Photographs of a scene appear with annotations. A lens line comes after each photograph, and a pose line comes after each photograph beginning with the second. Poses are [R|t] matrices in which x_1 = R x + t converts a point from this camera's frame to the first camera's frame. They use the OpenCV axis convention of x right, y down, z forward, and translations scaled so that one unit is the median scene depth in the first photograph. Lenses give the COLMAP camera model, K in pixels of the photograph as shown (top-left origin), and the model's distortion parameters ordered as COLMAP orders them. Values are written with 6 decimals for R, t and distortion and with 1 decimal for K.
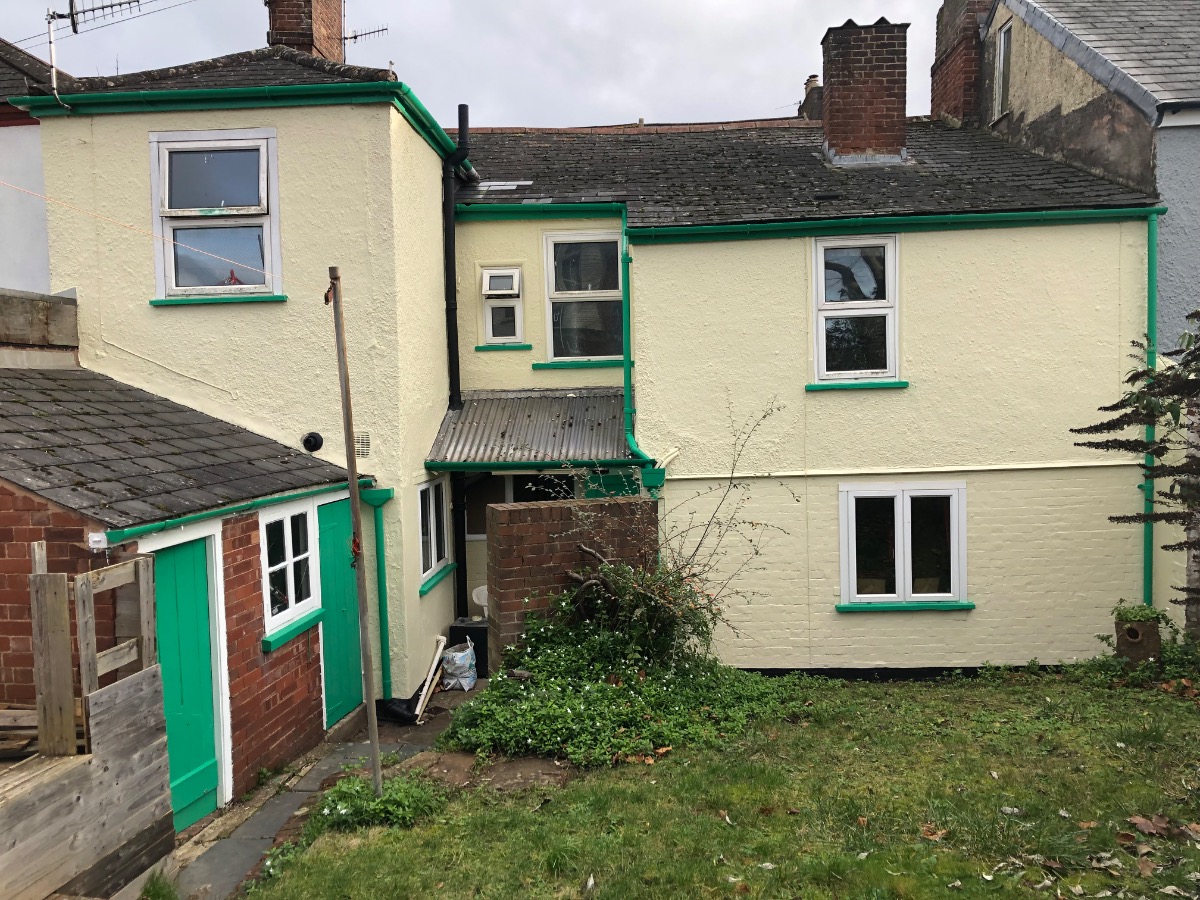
lens RADIAL K [[972.7, 0, 602.1], [0, 972.7, 442.0], [0, 0, 1]] dist [0.022492, -0.002610]
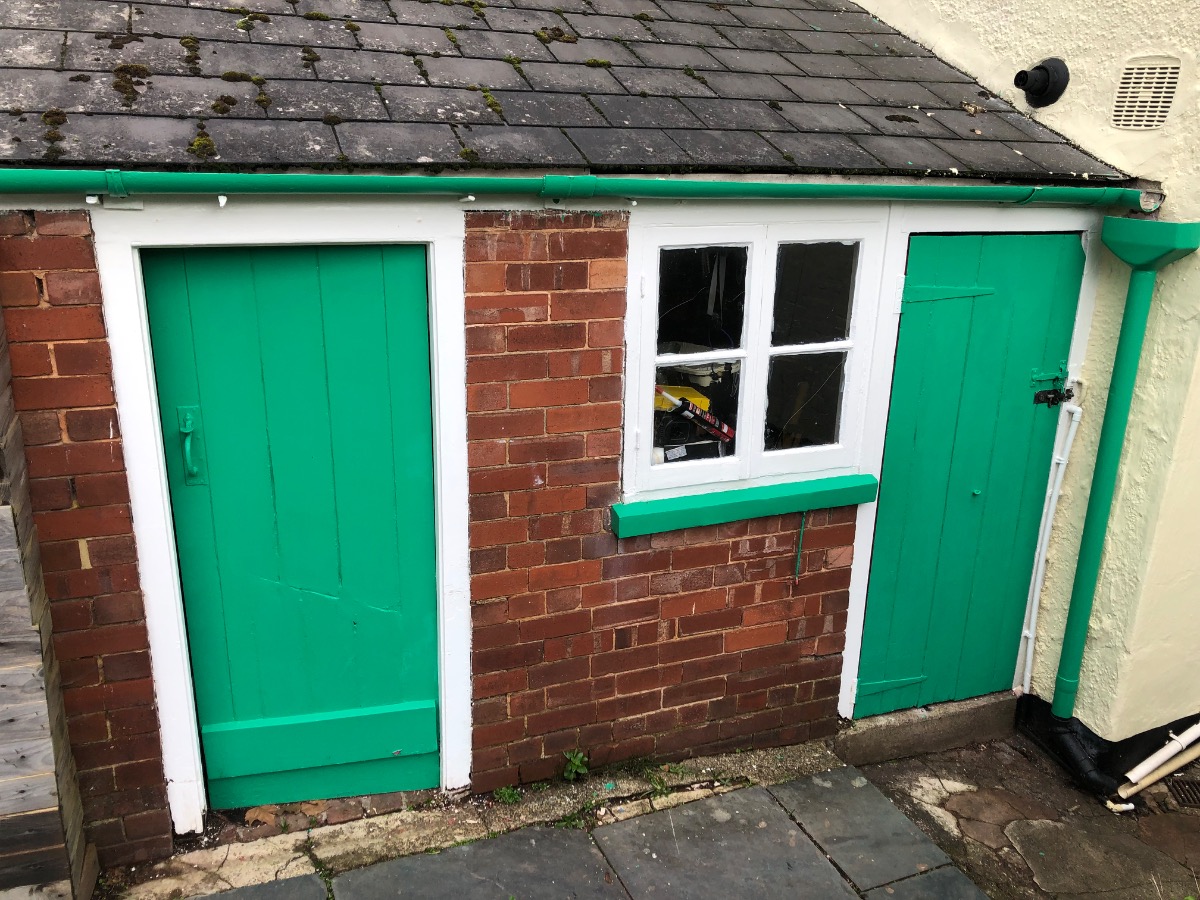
lens RADIAL K [[972.7, 0, 602.1], [0, 972.7, 442.0], [0, 0, 1]] dist [0.022492, -0.002610]
pose [[0.468615, 0.323866, -0.821894, 0.004717], [-0.084750, 0.942564, 0.323095, 0.028918], [0.879328, -0.081752, 0.469148, 0.721938]]
